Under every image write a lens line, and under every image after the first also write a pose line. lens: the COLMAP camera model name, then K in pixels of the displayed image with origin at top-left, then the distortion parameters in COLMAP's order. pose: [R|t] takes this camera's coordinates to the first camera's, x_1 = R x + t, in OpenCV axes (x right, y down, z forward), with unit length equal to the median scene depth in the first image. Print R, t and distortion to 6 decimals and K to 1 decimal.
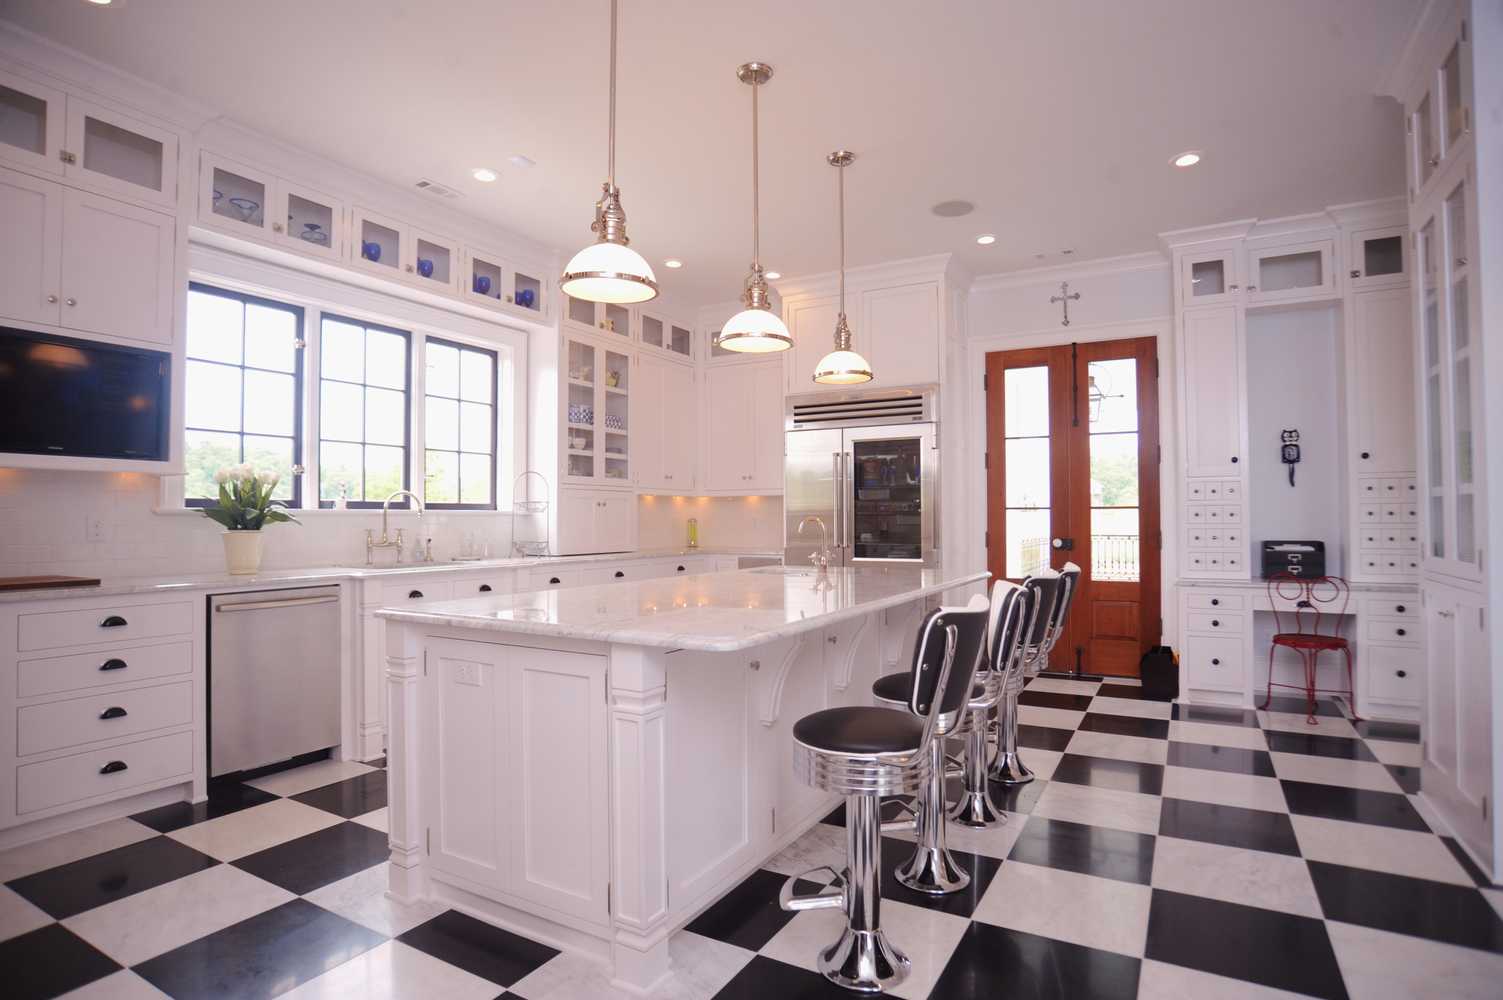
lens RADIAL K [[786.1, 0, 751.5], [0, 786.1, 500.0], [0, 0, 1]] dist [-0.033107, 0.000542]
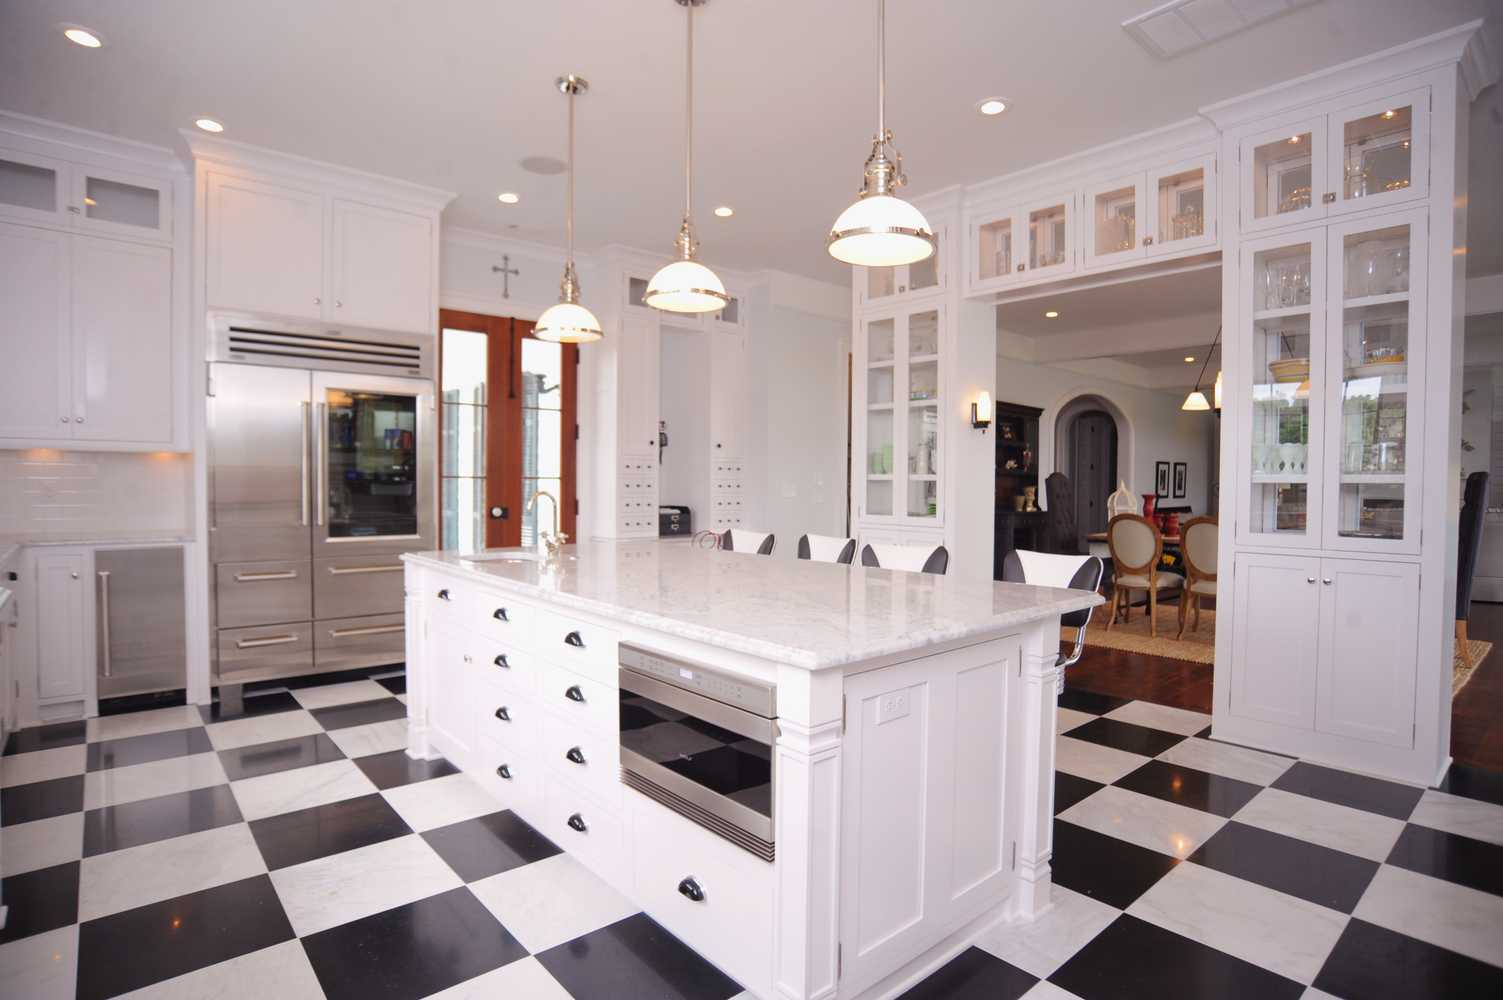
lens RADIAL K [[808.0, 0, 751.5], [0, 808.0, 500.0], [0, 0, 1]] dist [-0.003361, -0.000118]
pose [[0.353445, -0.014397, 0.935344, -0.472394], [-0.026929, 0.999311, 0.025557, 0.003340], [-0.935067, -0.034221, 0.352814, 0.323411]]
